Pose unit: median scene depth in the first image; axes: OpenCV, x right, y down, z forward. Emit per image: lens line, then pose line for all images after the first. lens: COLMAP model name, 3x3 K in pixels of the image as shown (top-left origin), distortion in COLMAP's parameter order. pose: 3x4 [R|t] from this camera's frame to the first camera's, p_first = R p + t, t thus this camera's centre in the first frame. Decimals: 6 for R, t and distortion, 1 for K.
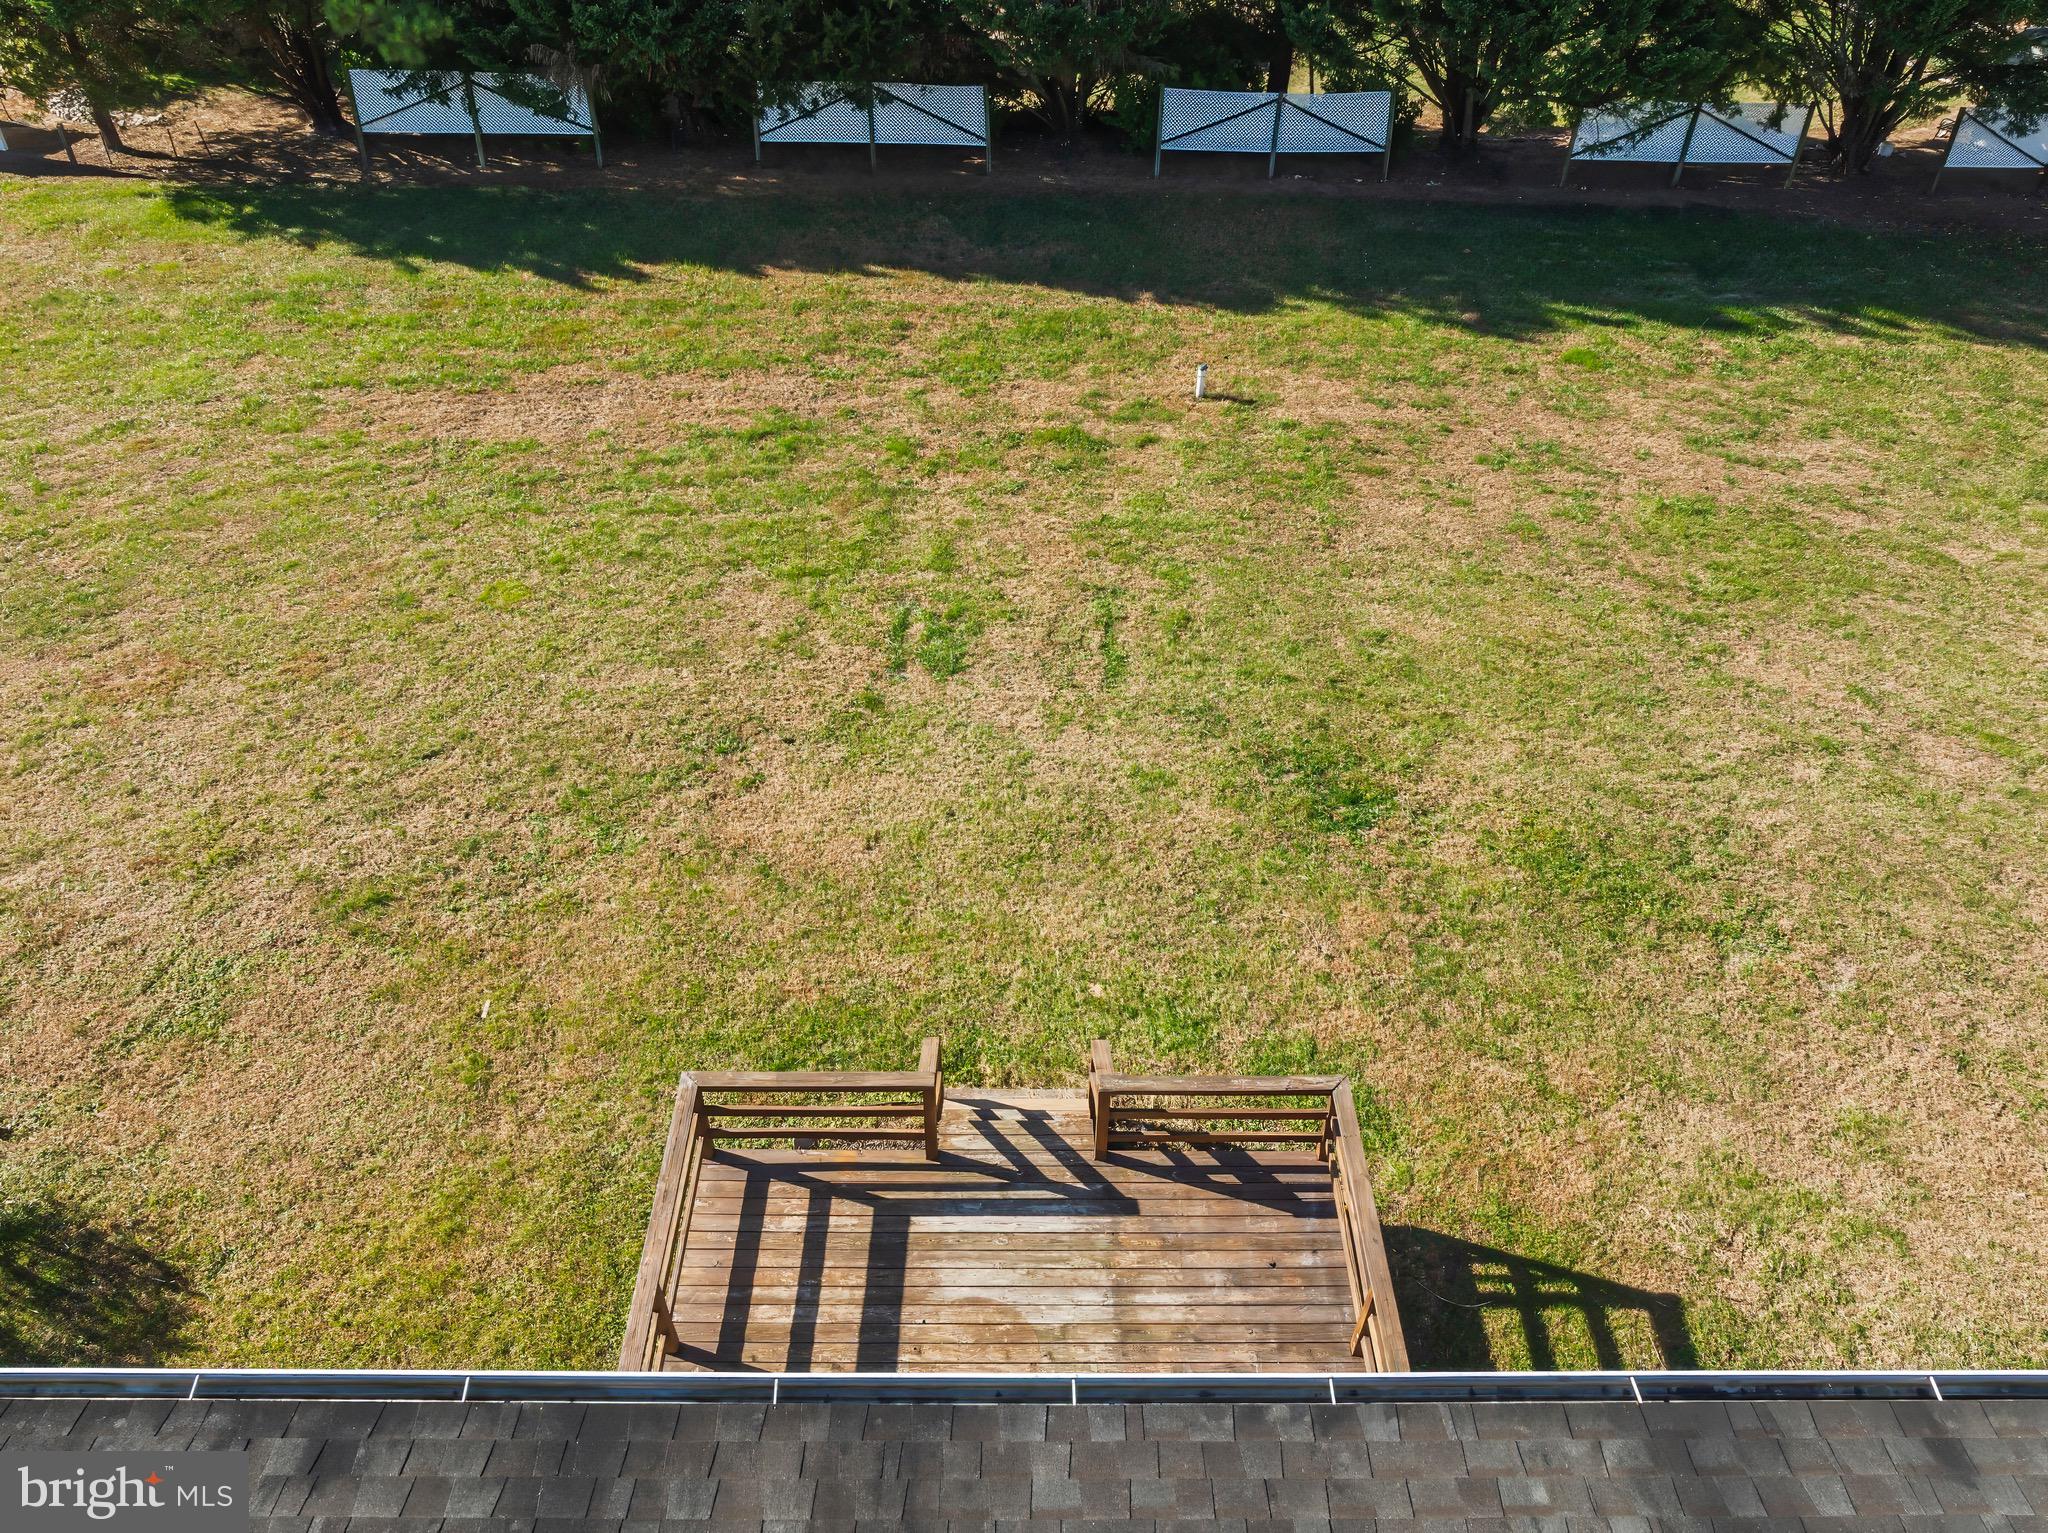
lens RADIAL K [[1462.8, 0, 1020.9], [0, 1462.8, 774.0], [0, 0, 1]] dist [-0.029150, 0.015425]
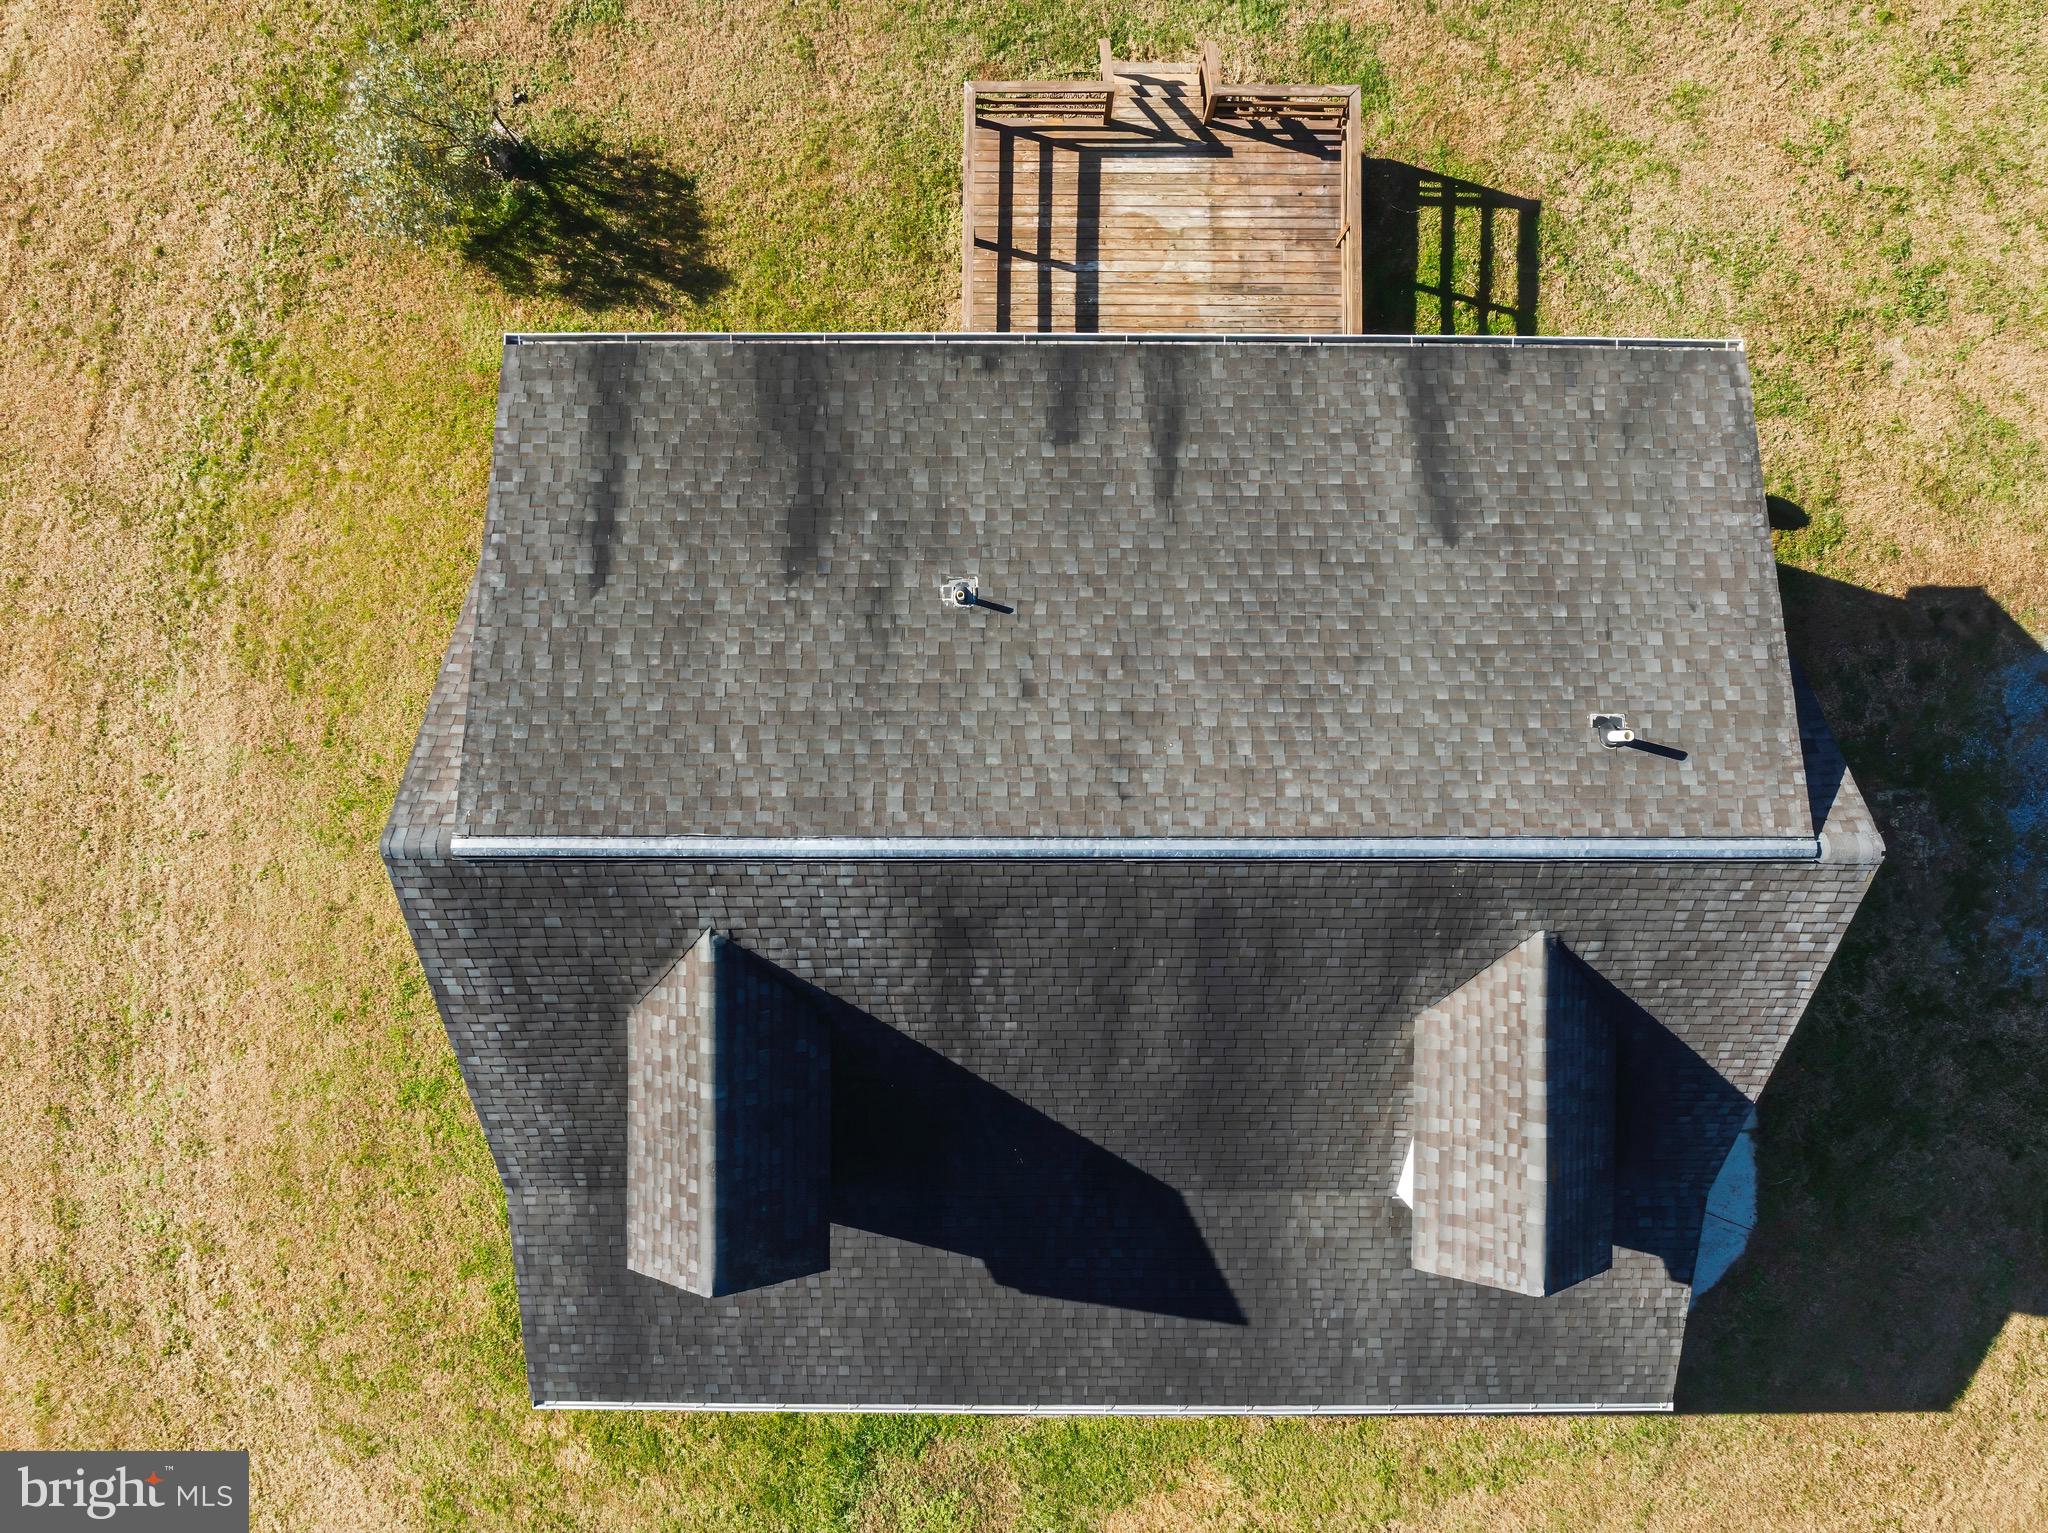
lens RADIAL K [[1462.8, 0, 1020.9], [0, 1462.8, 774.0], [0, 0, 1]] dist [-0.029150, 0.015425]
pose [[0.999905, 0.009440, -0.010020, -0.128332], [0.001033, 0.674350, 0.738411, -0.444679], [0.013728, -0.738352, 0.674276, -0.649991]]
